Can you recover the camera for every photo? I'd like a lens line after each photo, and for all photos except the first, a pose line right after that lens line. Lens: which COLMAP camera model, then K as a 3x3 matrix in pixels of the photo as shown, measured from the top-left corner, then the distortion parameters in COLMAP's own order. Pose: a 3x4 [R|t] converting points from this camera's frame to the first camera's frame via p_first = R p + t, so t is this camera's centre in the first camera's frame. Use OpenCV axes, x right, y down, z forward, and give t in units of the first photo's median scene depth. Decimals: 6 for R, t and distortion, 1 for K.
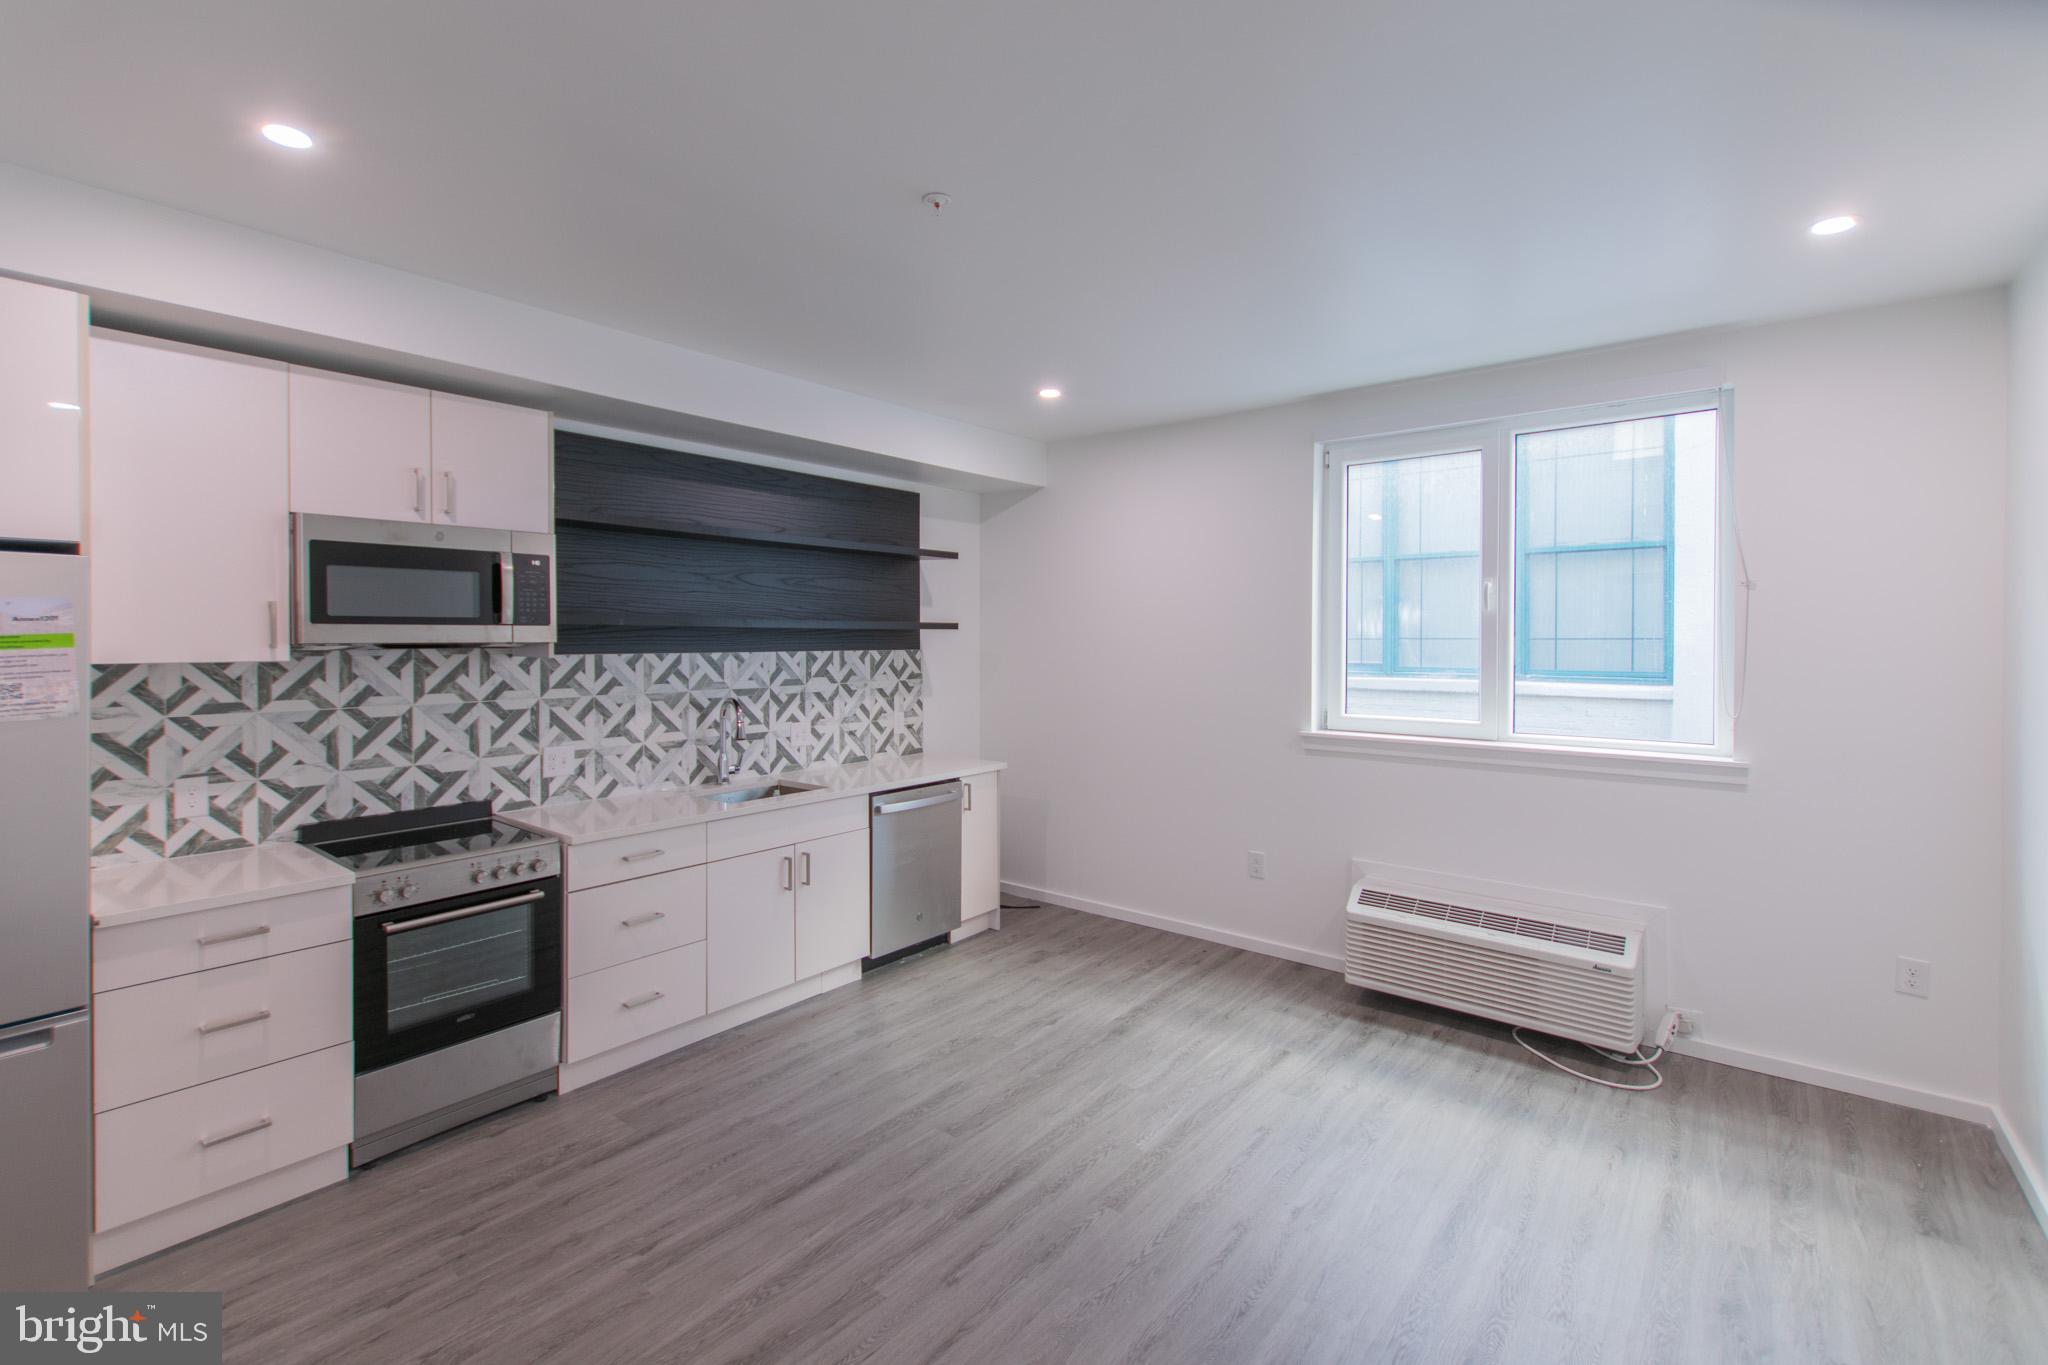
lens RADIAL K [[897.4, 0, 991.5], [0, 897.4, 650.2], [0, 0, 1]] dist [0.004308, -0.002716]
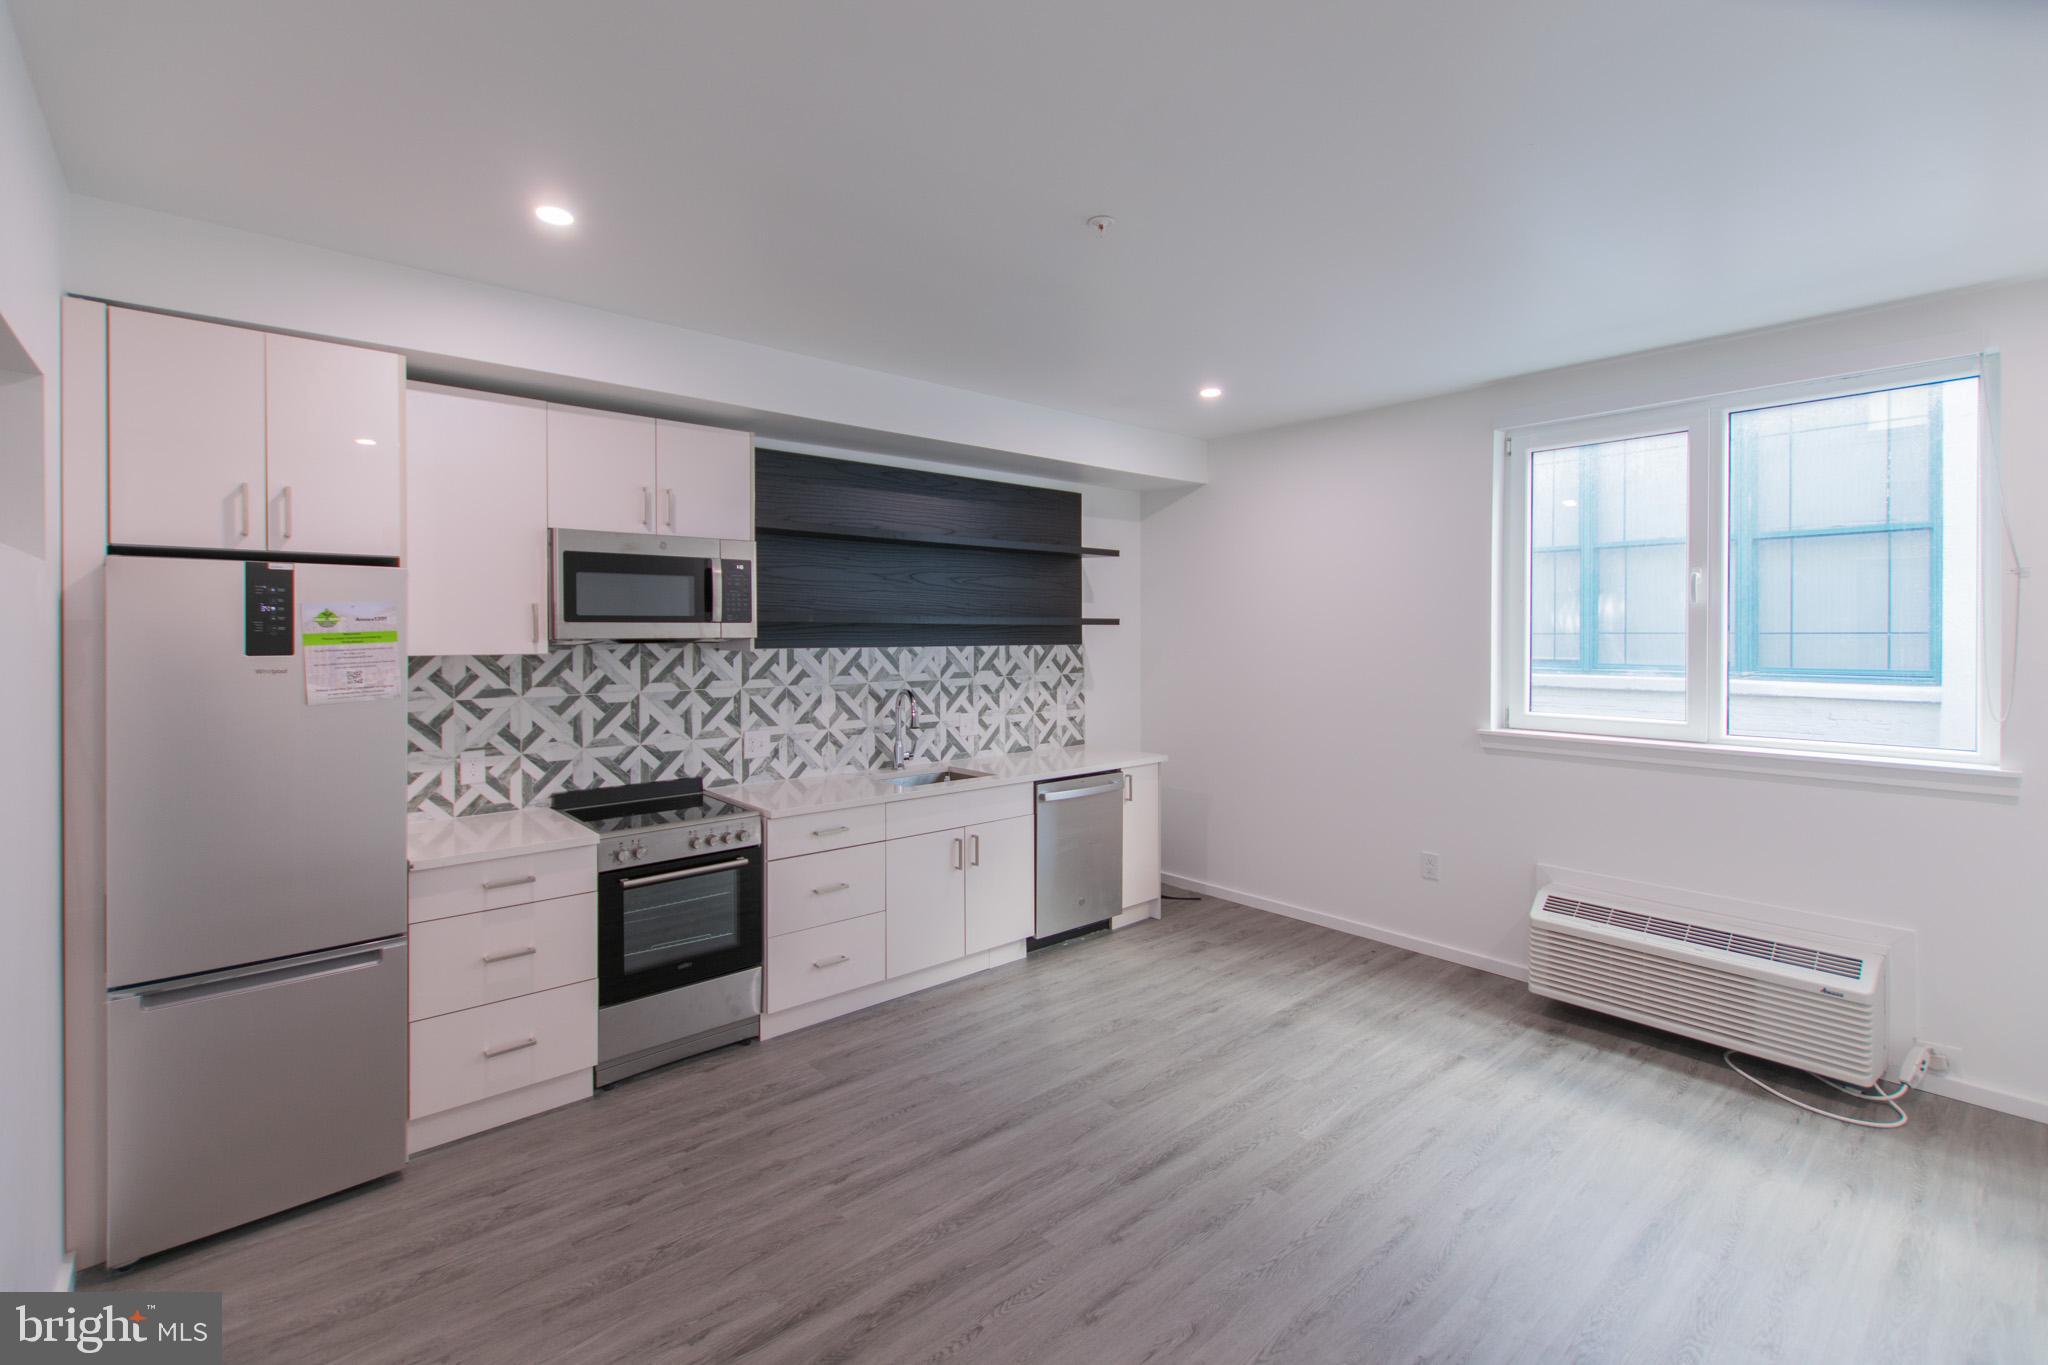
lens RADIAL K [[897.4, 0, 993.3], [0, 897.4, 643.3], [0, 0, 1]] dist [0.004308, -0.002716]
pose [[0.984883, -0.000676, -0.173217, -0.001646], [0.000139, 0.999995, -0.003112, 0.002176], [0.173218, 0.003041, 0.984879, -0.045836]]
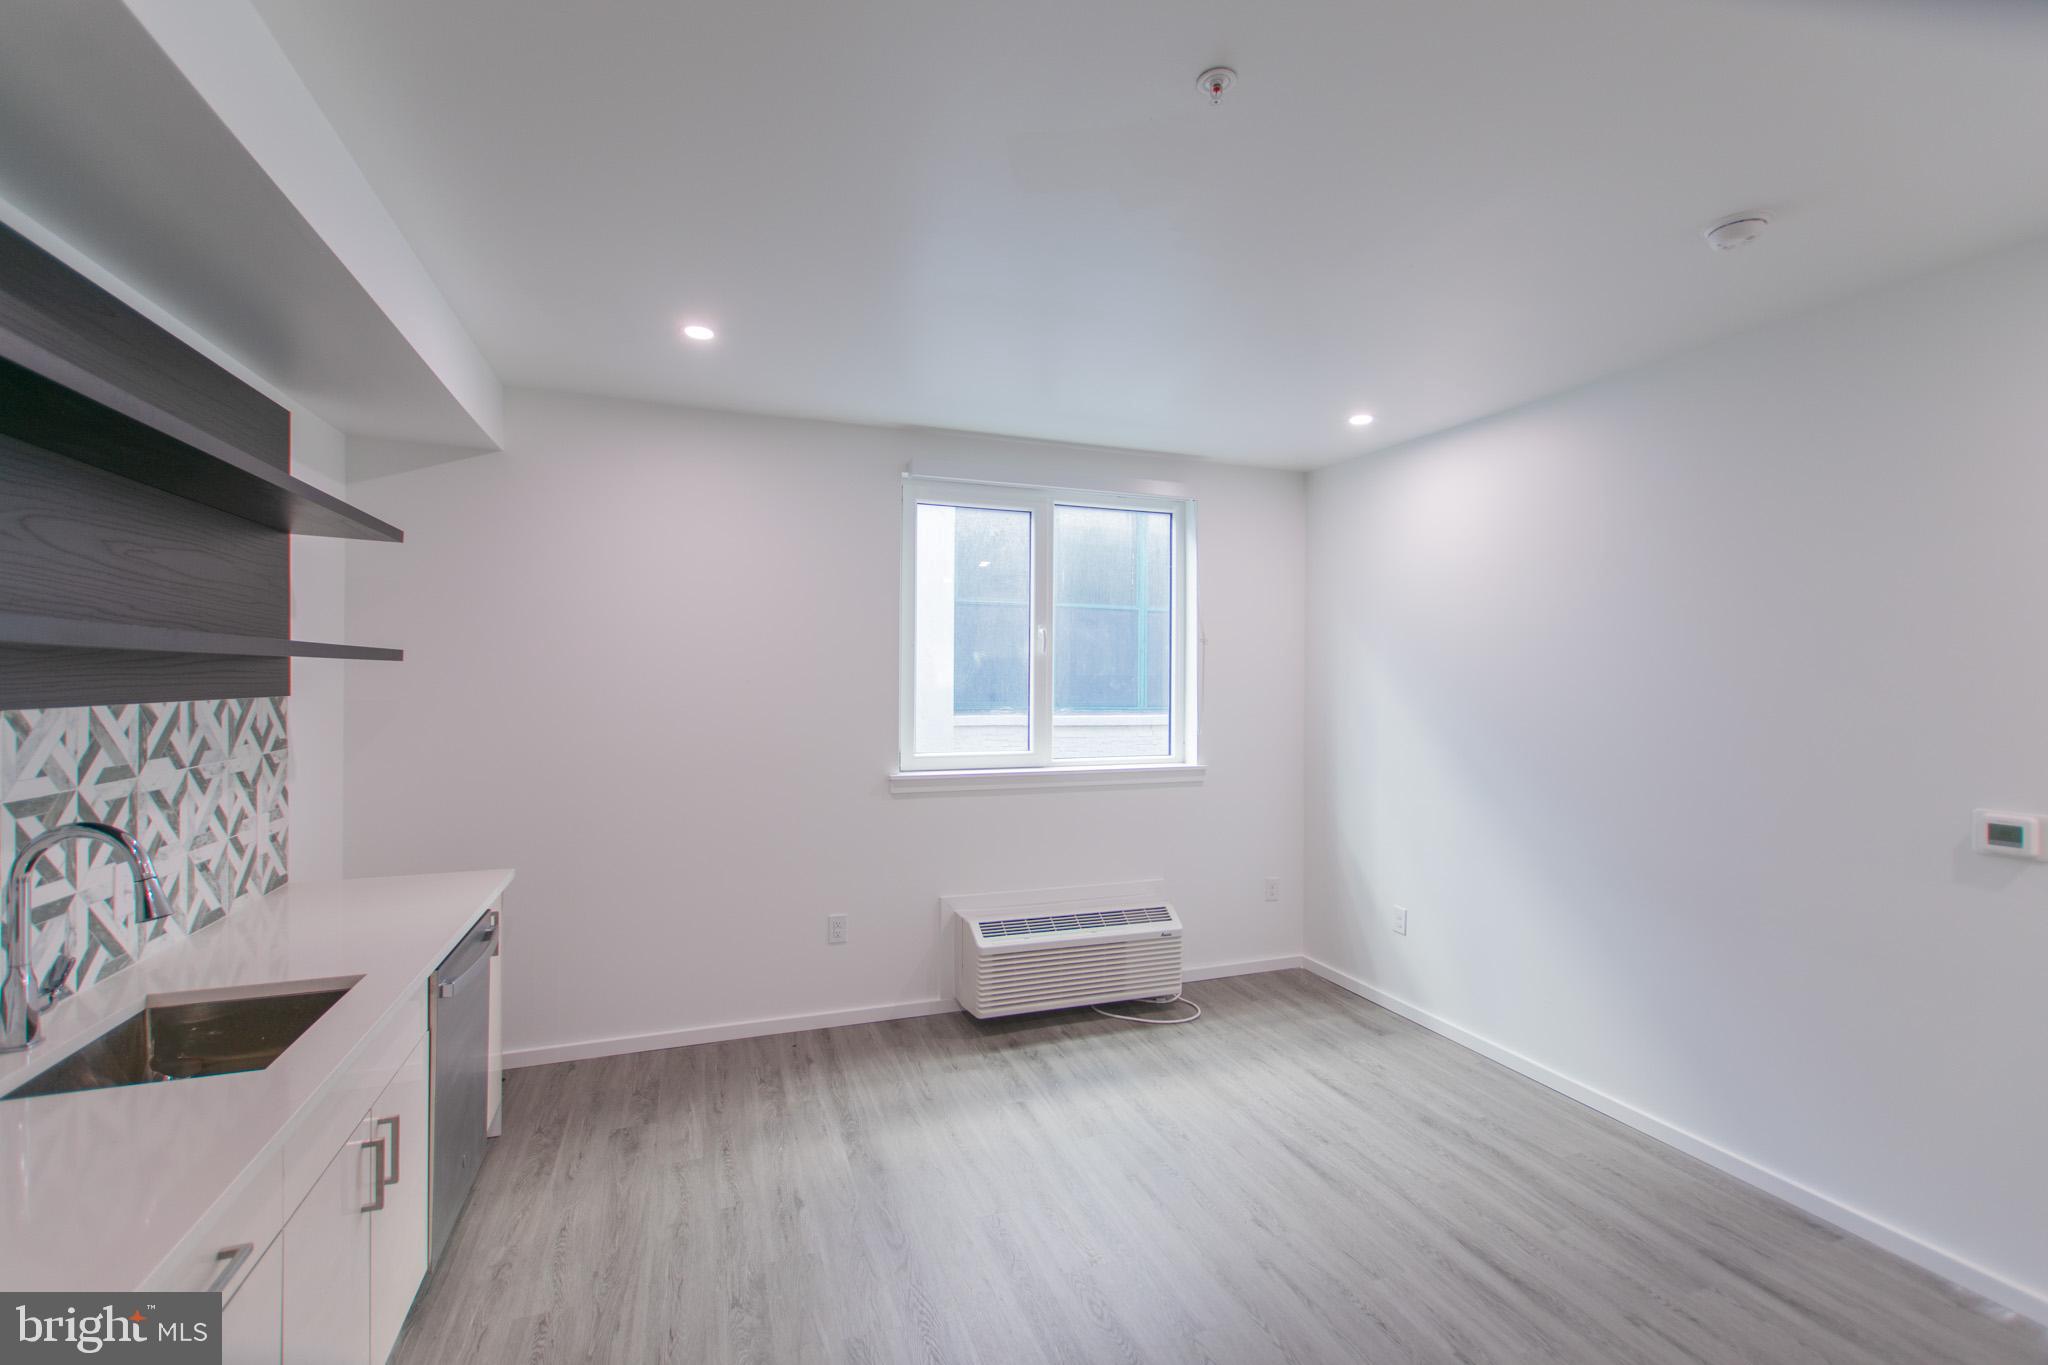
lens RADIAL K [[897.4, 0, 1022.8], [0, 897.4, 678.2], [0, 0, 1]] dist [0.004308, -0.002716]
pose [[0.493894, -0.000556, 0.869522, -0.504830], [0.008114, 0.999959, -0.003970, -0.007858], [-0.869485, 0.009016, 0.493878, 0.506945]]
